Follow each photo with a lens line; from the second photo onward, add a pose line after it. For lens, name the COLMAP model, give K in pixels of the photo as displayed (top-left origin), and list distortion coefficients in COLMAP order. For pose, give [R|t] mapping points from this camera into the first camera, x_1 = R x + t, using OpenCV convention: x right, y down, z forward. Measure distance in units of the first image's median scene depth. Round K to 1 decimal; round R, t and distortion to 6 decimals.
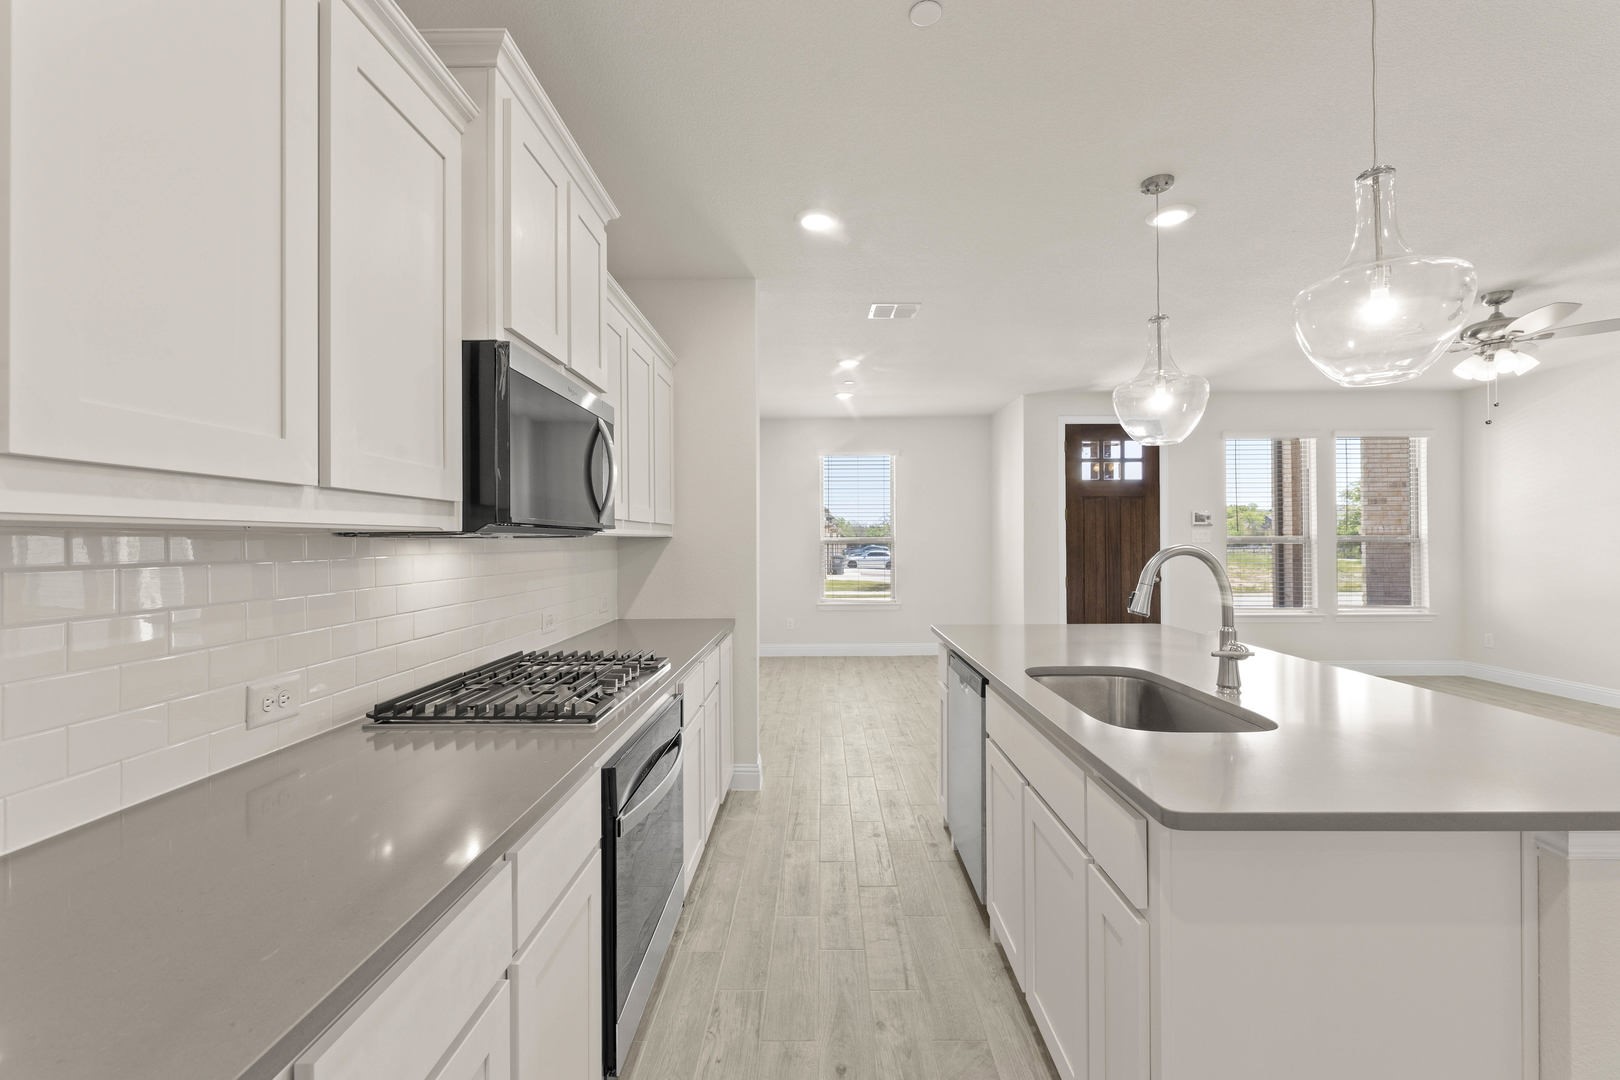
lens RADIAL K [[678.9, 0, 810.0], [0, 678.9, 540.0], [0, 0, 1]] dist [-0.001067, -0.000132]
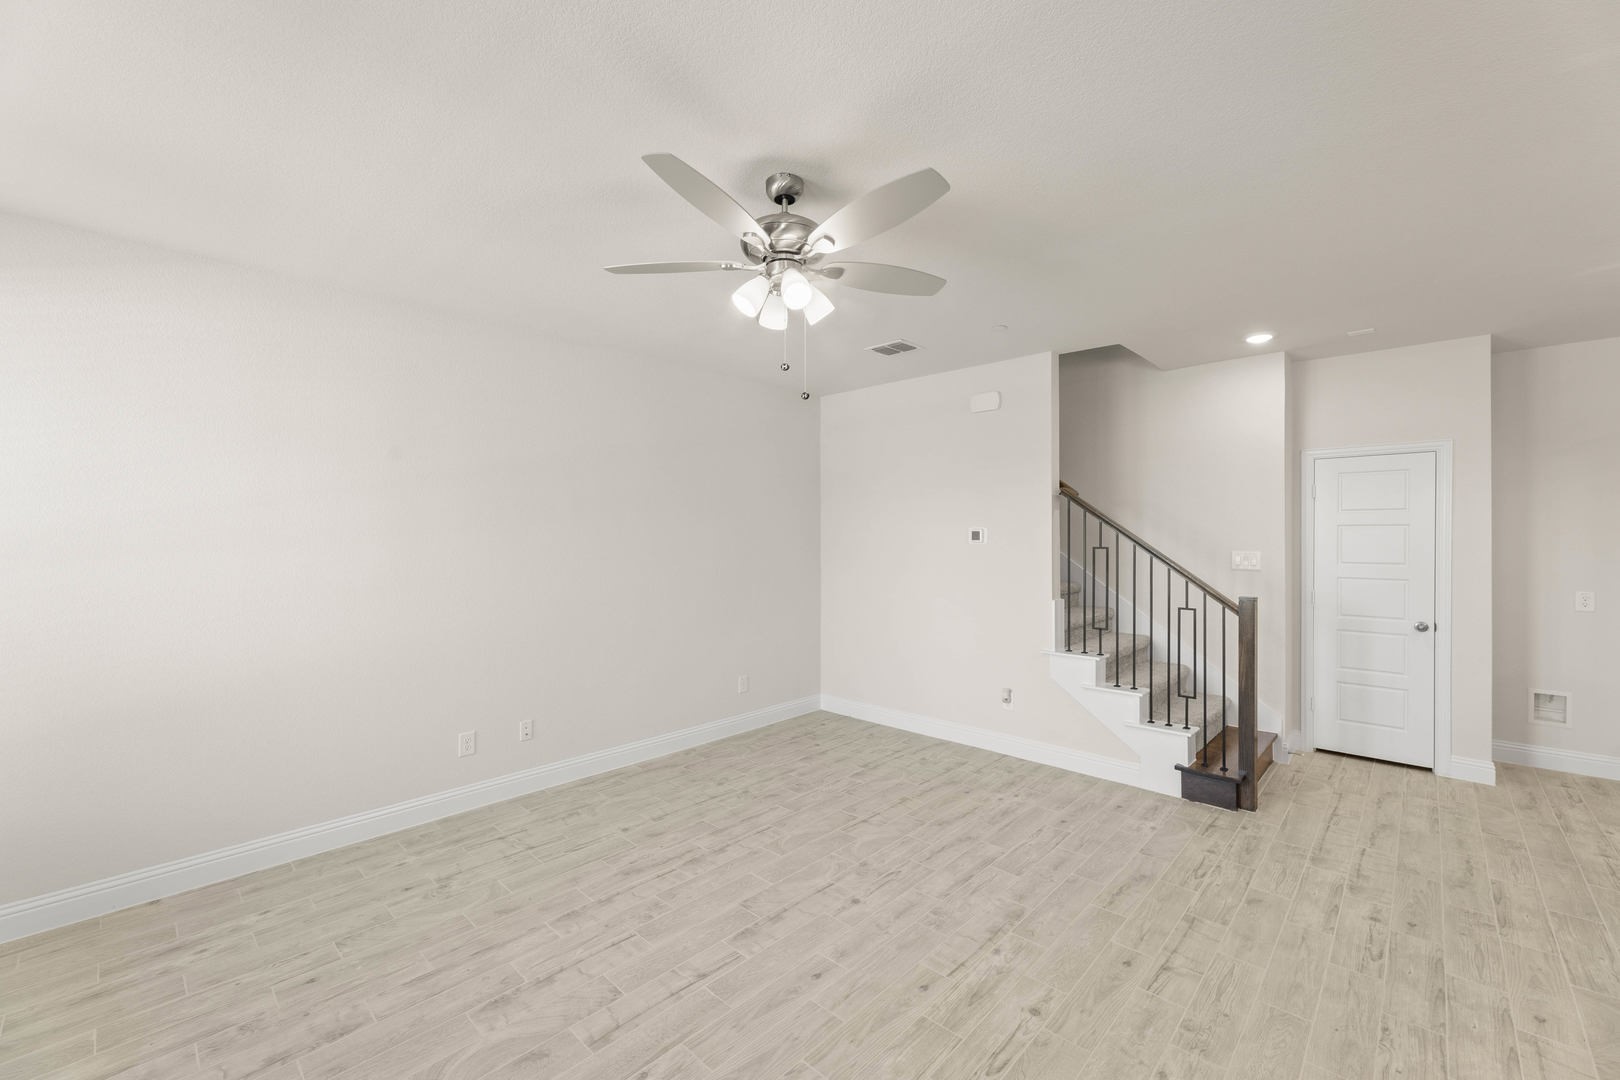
lens RADIAL K [[654.3, 0, 810.0], [0, 654.3, 540.0], [0, 0, 1]] dist [0.000791, 0.000149]
pose [[-0.737201, 0.005819, 0.675648, 0.365520], [0.005925, 0.999980, -0.002148, -0.027909], [-0.675647, 0.002420, -0.737221, 0.852293]]
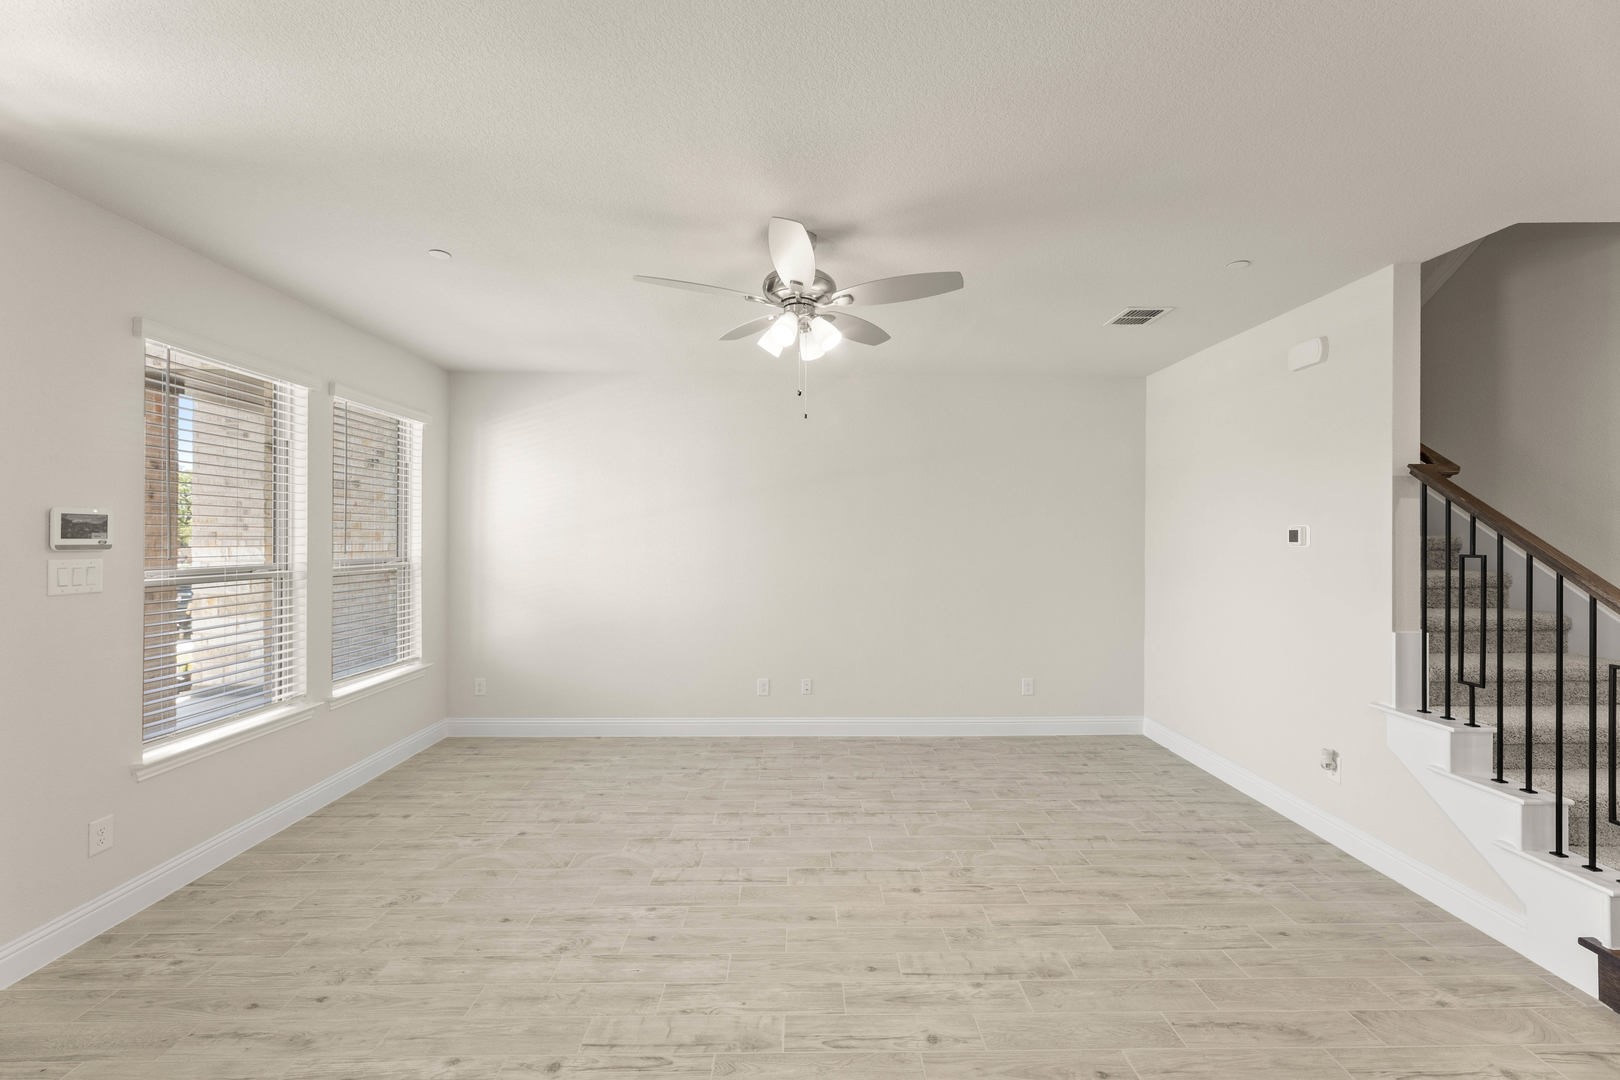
lens RADIAL K [[648.4, 0, 812.0], [0, 648.4, 536.5], [0, 0, 1]] dist [0.001763, -0.000059]
pose [[-0.036052, 0.006368, 0.999330, 0.202631], [-0.004556, 0.999968, -0.006537, -0.027289], [-0.999340, -0.004789, -0.036022, 0.609831]]
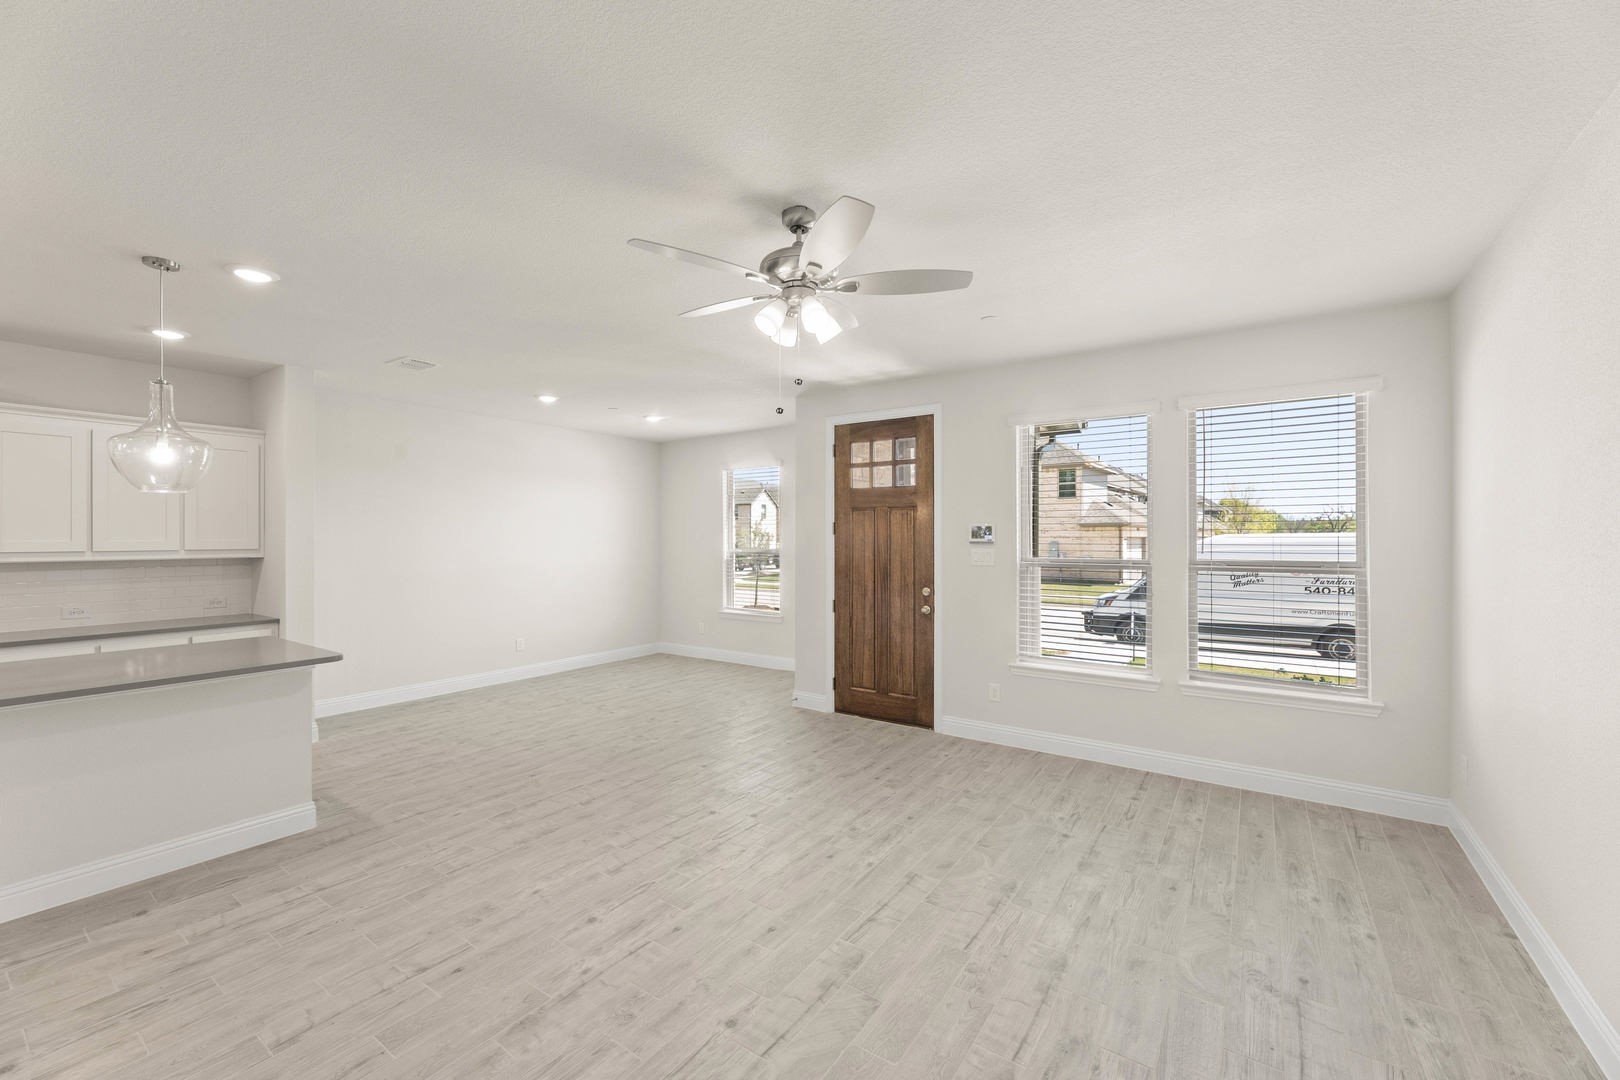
lens RADIAL K [[651.1, 0, 811.1], [0, 651.1, 537.6], [0, 0, 1]] dist [0.000137, -0.000322]
pose [[0.829673, 0.005938, -0.558219, 0.831285], [-0.003381, 0.999979, 0.005612, -0.031220], [0.558240, -0.002769, 0.829675, 0.289465]]
